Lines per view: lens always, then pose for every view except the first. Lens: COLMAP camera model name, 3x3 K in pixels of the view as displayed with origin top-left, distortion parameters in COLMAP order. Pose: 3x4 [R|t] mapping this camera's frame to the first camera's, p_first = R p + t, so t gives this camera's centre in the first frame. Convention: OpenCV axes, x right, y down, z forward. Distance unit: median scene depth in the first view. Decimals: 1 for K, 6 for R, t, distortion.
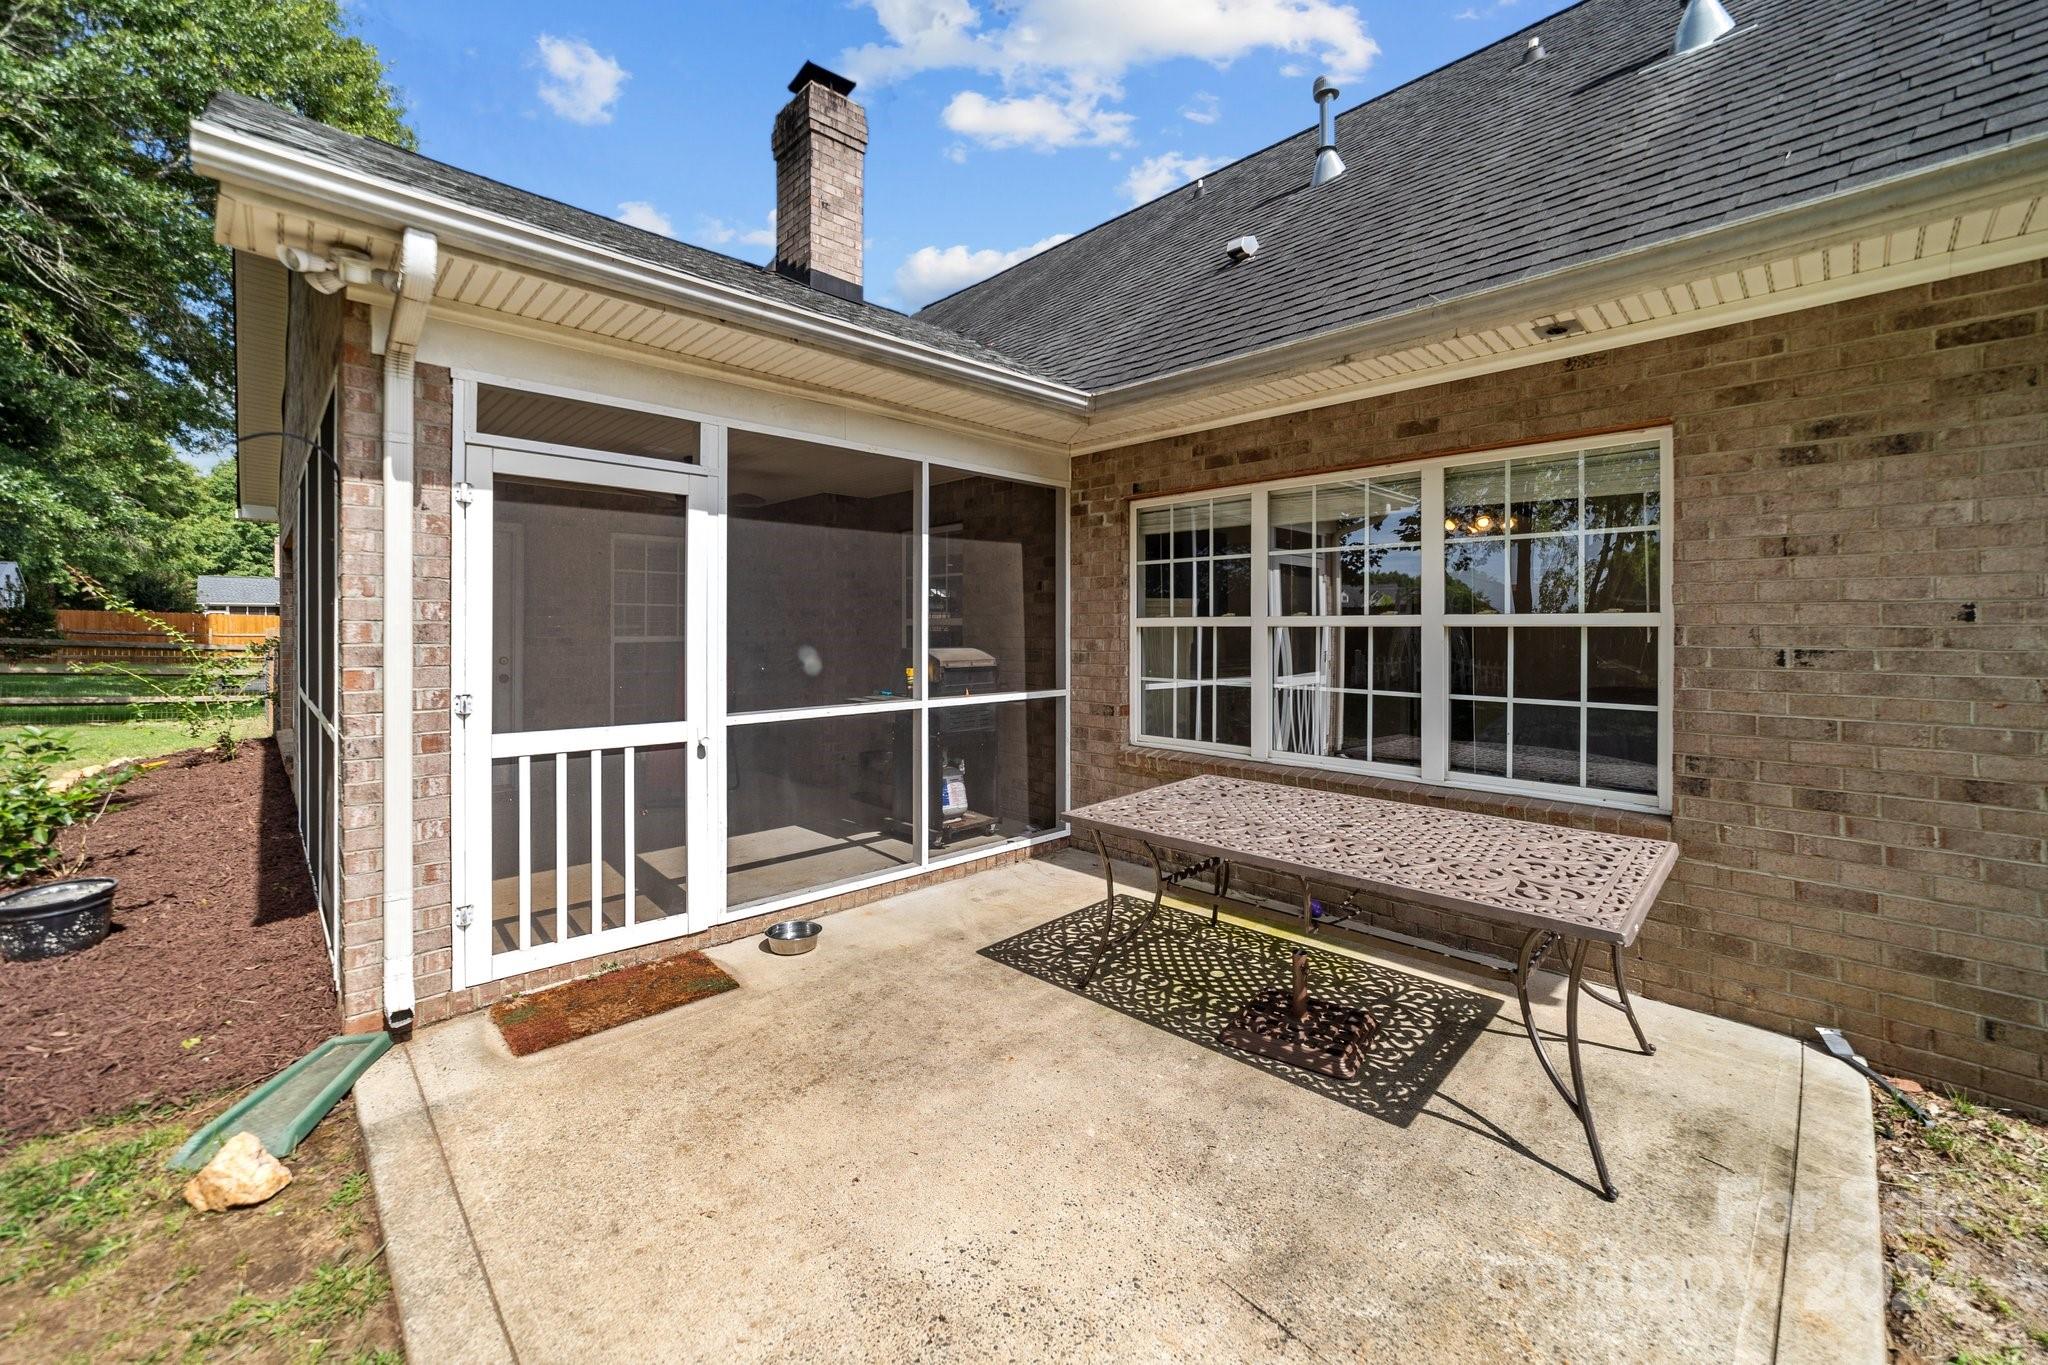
lens RADIAL K [[784.2, 0, 1030.8], [0, 784.2, 684.3], [0, 0, 1]] dist [-0.024172, 0.010888]
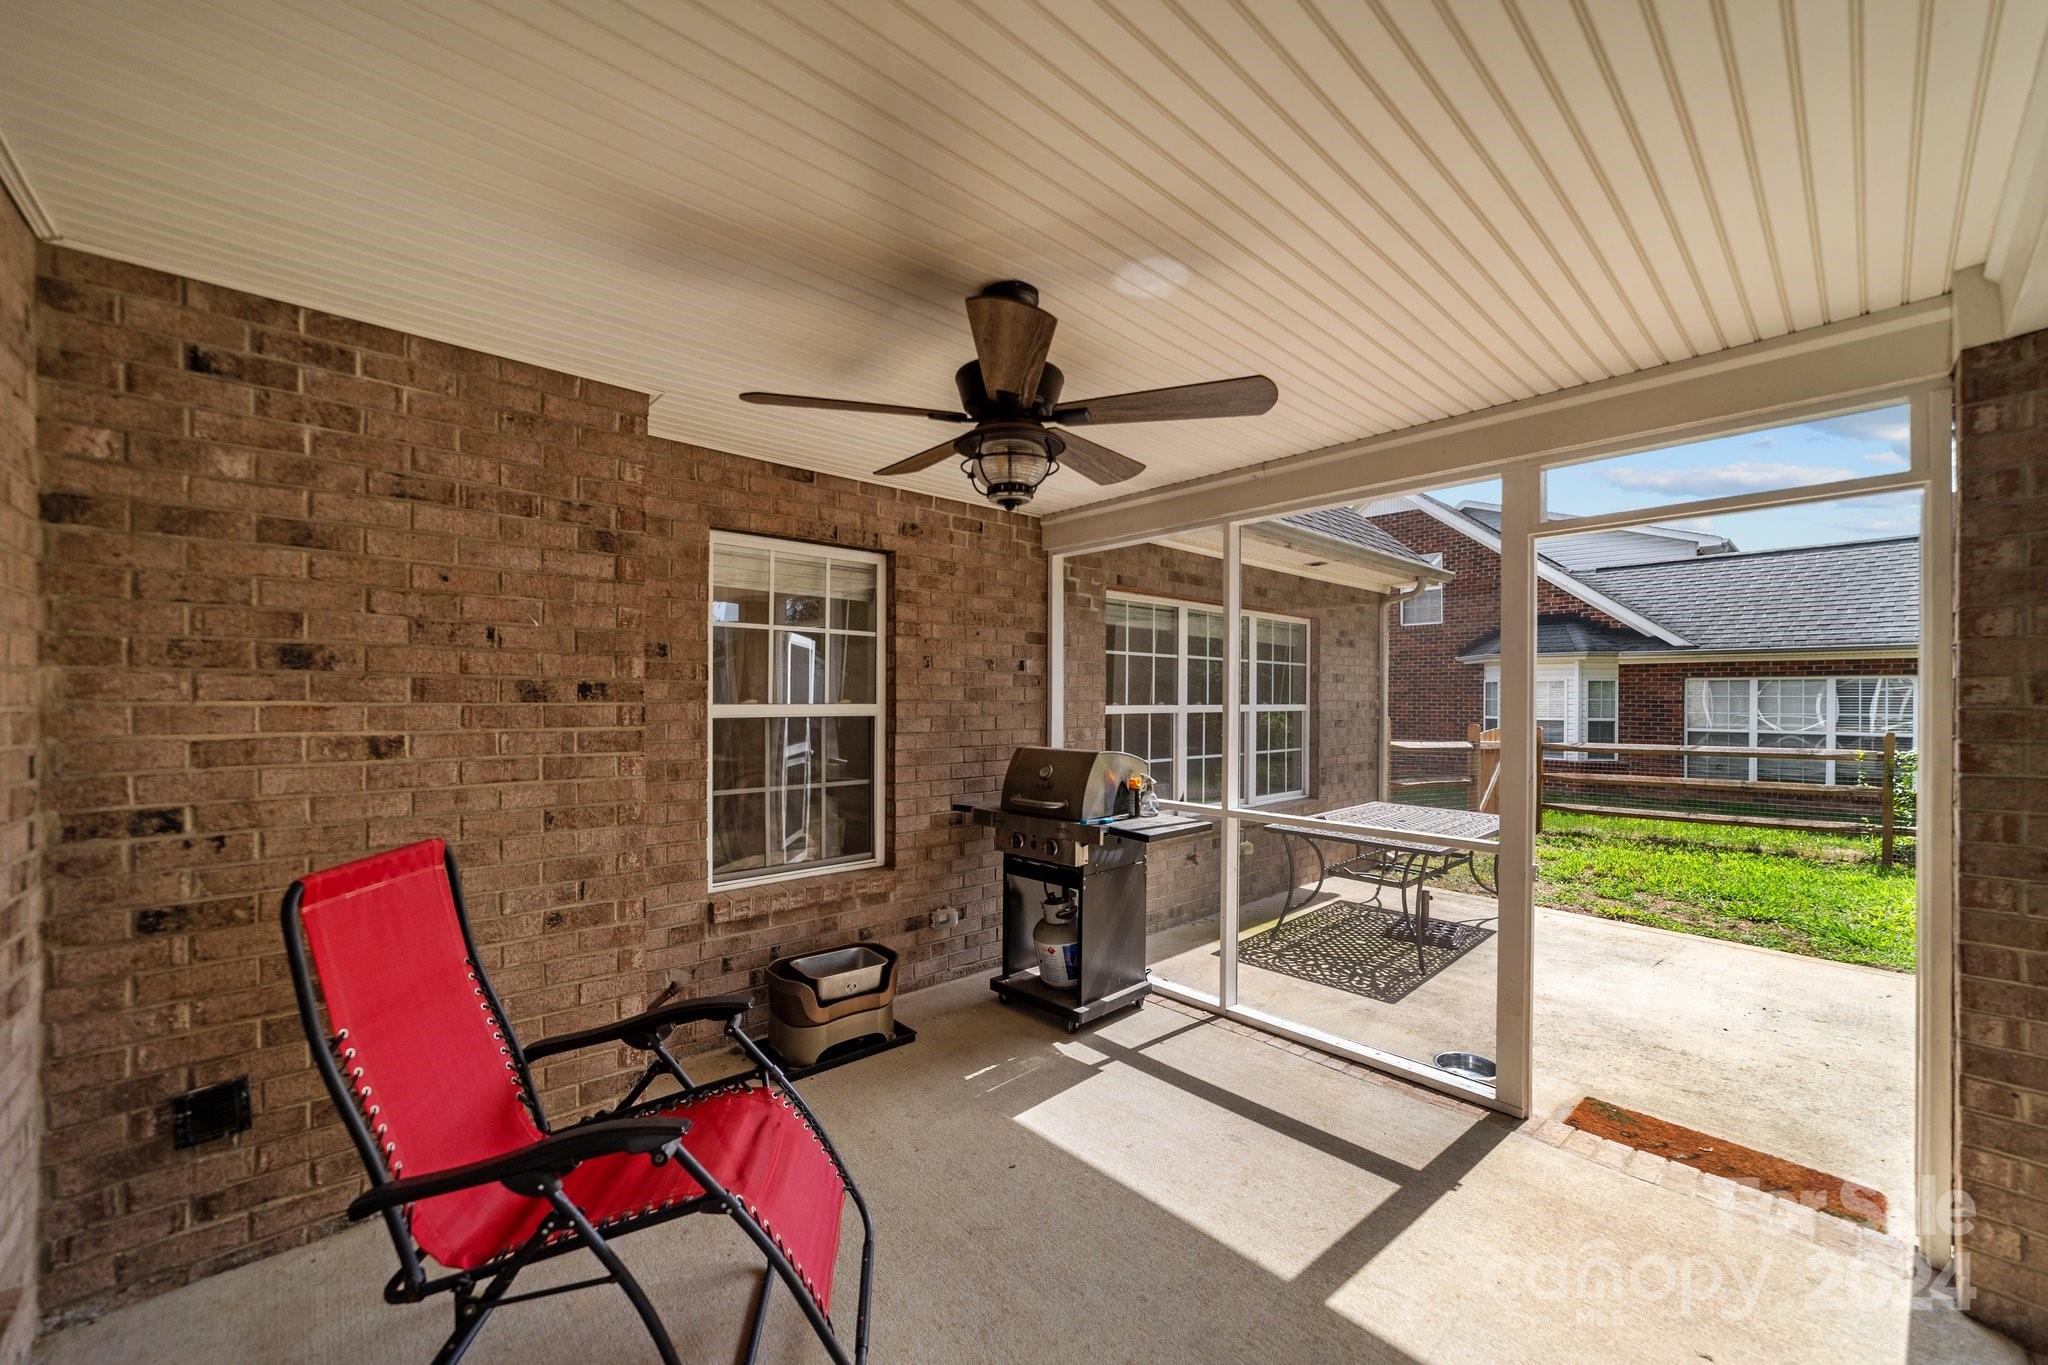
lens RADIAL K [[784.2, 0, 1030.8], [0, 784.2, 684.3], [0, 0, 1]] dist [-0.024172, 0.010888]
pose [[0.048063, 0.012619, 0.998765, -1.159613], [0.062975, 0.997893, -0.015638, -0.127794], [-0.996857, 0.063649, 0.047167, 1.362934]]
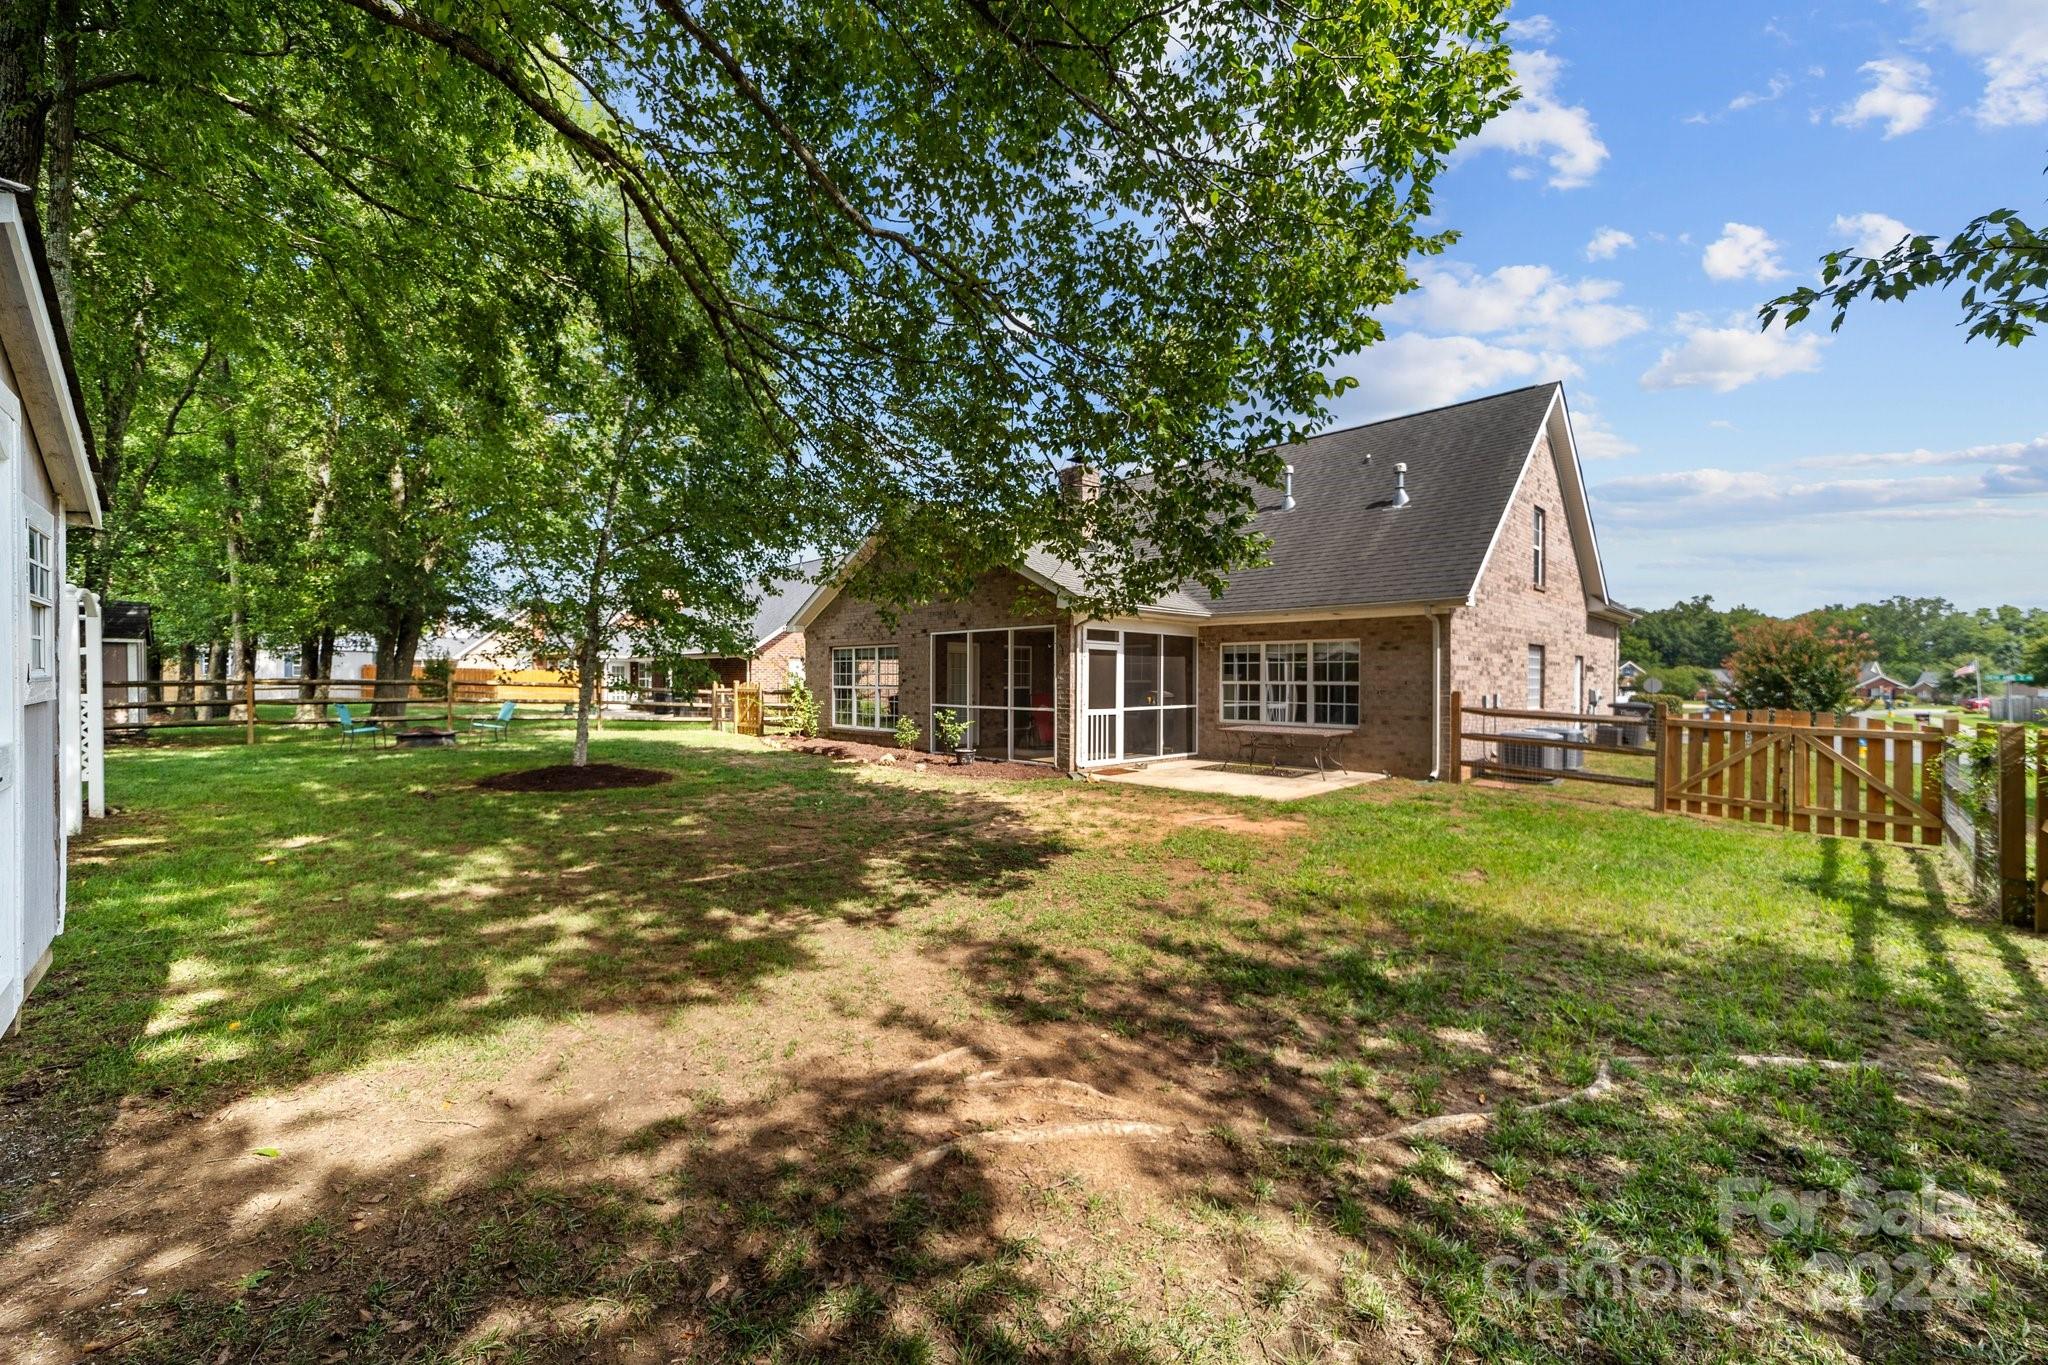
lens RADIAL K [[784.2, 0, 1030.8], [0, 784.2, 684.3], [0, 0, 1]] dist [-0.024172, 0.010888]
pose [[0.999802, 0.004752, 0.019307, -0.832617], [-0.003413, 0.997622, -0.068837, 0.172535], [-0.019589, 0.068757, 0.997441, -2.508079]]
